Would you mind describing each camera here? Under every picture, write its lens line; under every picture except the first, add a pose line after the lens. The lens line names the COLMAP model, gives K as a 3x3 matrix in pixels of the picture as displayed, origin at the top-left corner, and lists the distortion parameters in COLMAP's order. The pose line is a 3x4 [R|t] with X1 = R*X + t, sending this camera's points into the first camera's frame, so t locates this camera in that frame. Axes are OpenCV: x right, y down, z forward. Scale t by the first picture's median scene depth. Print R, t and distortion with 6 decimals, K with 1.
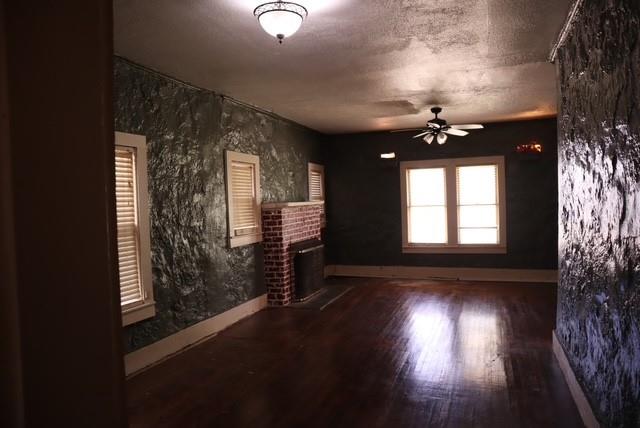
lens RADIAL K [[451.9, 0, 320.7], [0, 451.9, 216.7], [0, 0, 1]] dist [-0.084963, 0.045628]
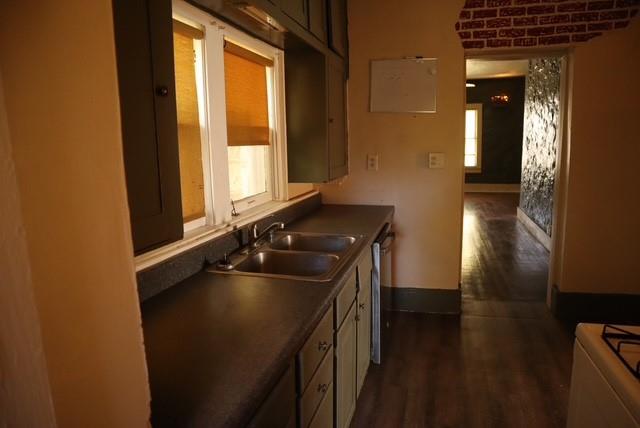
lens RADIAL K [[451.9, 0, 319.4], [0, 451.9, 211.6], [0, 0, 1]] dist [-0.084963, 0.045628]
pose [[0.994905, -0.017416, 0.099305, -0.572453], [0.005019, 0.992301, 0.123752, 0.061162], [-0.100695, -0.122623, 0.987332, -0.890578]]
